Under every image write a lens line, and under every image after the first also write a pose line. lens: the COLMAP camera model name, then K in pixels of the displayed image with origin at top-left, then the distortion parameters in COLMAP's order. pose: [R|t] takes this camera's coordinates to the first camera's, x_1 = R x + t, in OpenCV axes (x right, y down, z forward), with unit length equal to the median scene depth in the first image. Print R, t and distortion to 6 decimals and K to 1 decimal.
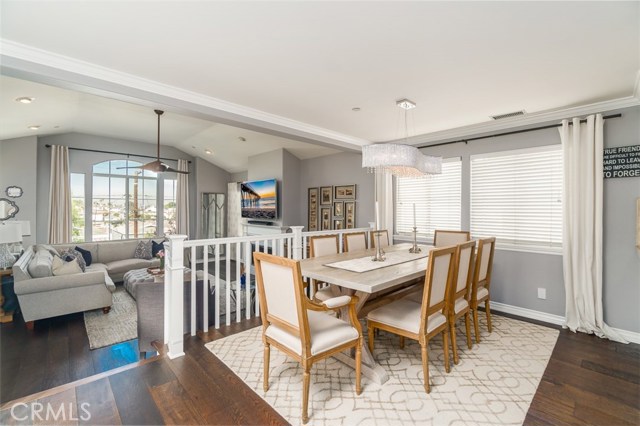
lens RADIAL K [[287.9, 0, 315.8], [0, 287.9, 208.9], [0, 0, 1]] dist [-0.007819, 0.001194]
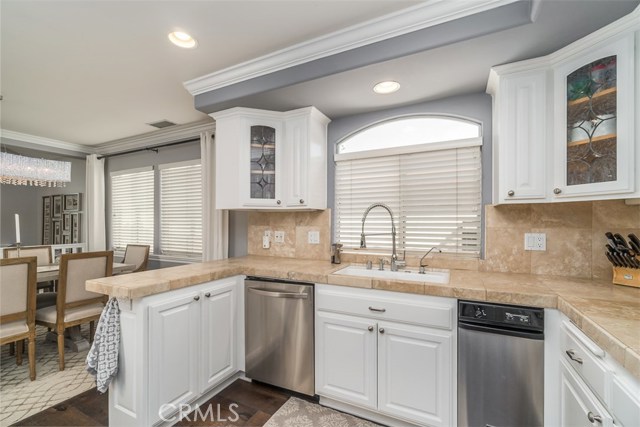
lens RADIAL K [[287.9, 0, 324.4], [0, 287.9, 218.5], [0, 0, 1]] dist [-0.007819, 0.001194]
pose [[0.933419, -0.001430, 0.358785, 0.463459], [0.005339, 0.999937, -0.009905, 0.002914], [-0.358748, 0.011161, 0.933368, -0.060992]]
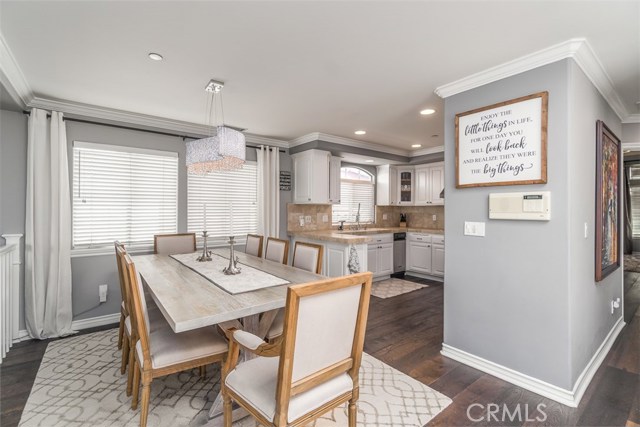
lens RADIAL K [[287.9, 0, 317.4], [0, 287.9, 213.7], [0, 0, 1]] dist [-0.007819, 0.001194]
pose [[0.067330, -0.016675, 0.997591, -0.259475], [-0.001042, 0.999859, 0.016783, -0.001672], [-0.997730, -0.002170, 0.067303, 0.326592]]
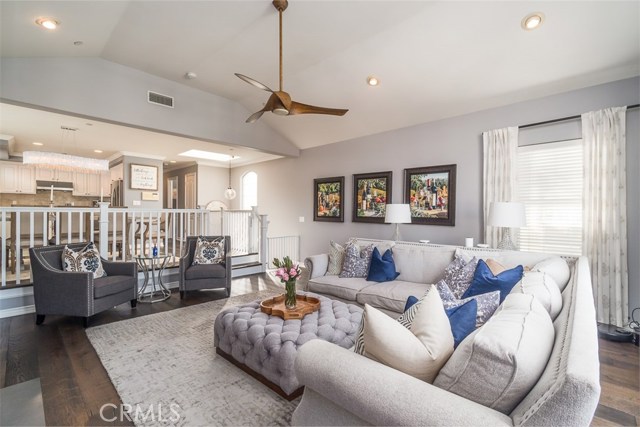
lens RADIAL K [[287.9, 0, 322.6], [0, 287.9, 214.4], [0, 0, 1]] dist [-0.007819, 0.001194]
pose [[-0.997288, -0.011300, -0.072721, -0.539470], [-0.011509, 0.999931, 0.002450, 0.061237], [0.072688, 0.003281, -0.997349, 1.388561]]
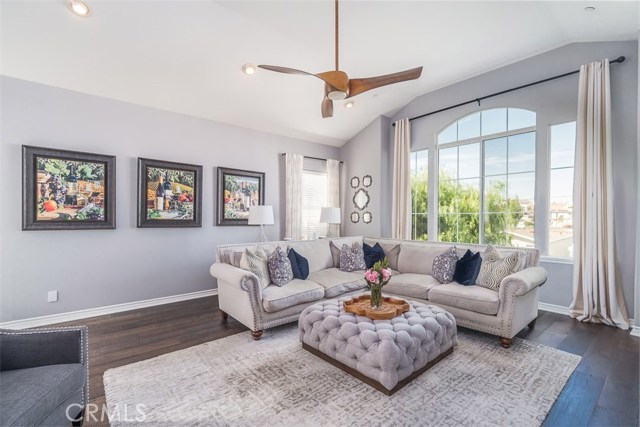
lens RADIAL K [[287.9, 0, 324.4], [0, 287.9, 216.2], [0, 0, 1]] dist [-0.007819, 0.001194]
pose [[-0.028116, -0.006898, -0.999581, -0.073628], [-0.001212, 0.999976, -0.006867, 0.065932], [0.999604, 0.001018, -0.028123, 0.877737]]
